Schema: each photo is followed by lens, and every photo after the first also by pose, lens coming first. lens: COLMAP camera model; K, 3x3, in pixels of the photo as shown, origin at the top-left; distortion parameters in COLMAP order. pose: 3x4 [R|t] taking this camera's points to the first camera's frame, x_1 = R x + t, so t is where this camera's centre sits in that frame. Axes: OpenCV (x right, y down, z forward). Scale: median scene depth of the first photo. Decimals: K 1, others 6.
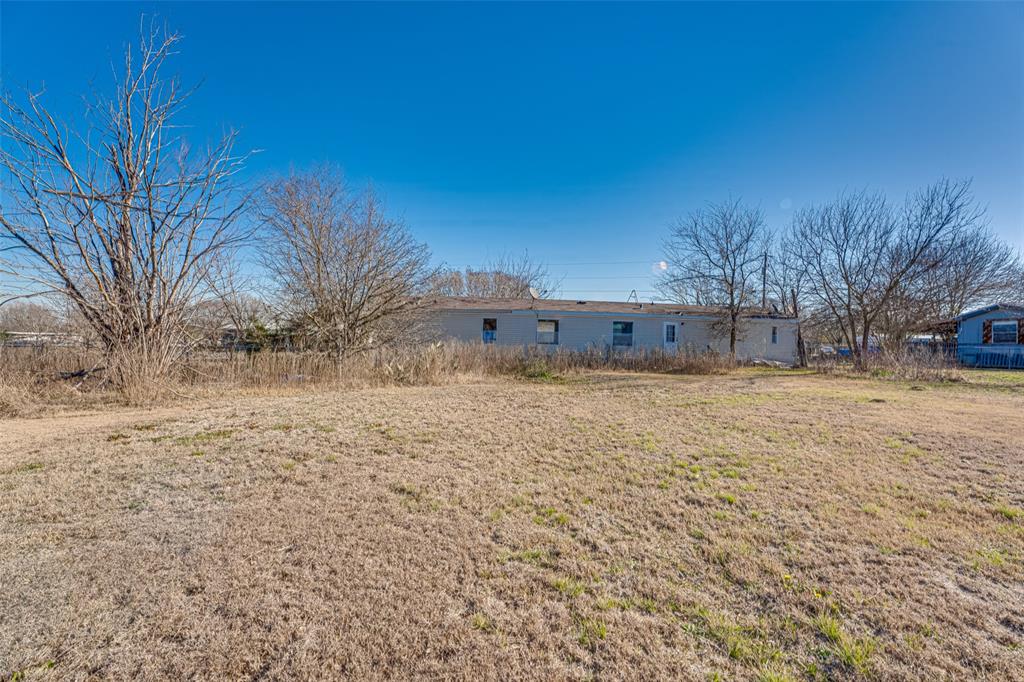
lens RADIAL K [[421.7, 0, 508.3], [0, 421.7, 343.9], [0, 0, 1]] dist [-0.023610, 0.000879]
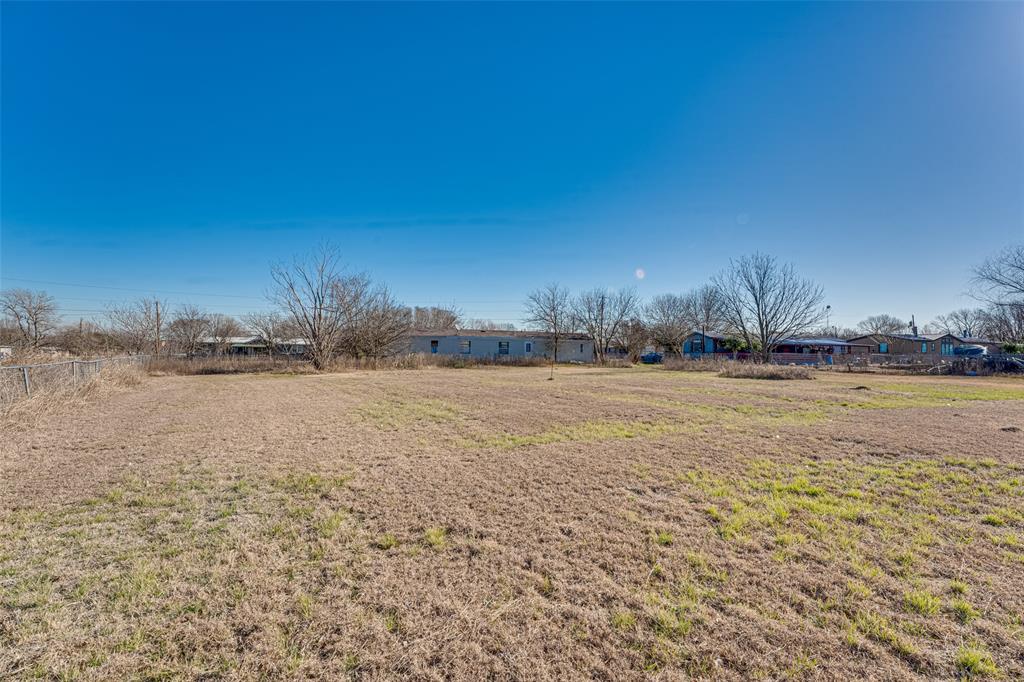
lens RADIAL K [[421.7, 0, 508.3], [0, 421.7, 343.9], [0, 0, 1]] dist [-0.023610, 0.000879]
pose [[0.983362, -0.002381, 0.181641, -0.061432], [0.005867, 0.999809, -0.018656, -0.006096], [-0.181562, 0.019411, 0.983188, -0.930155]]
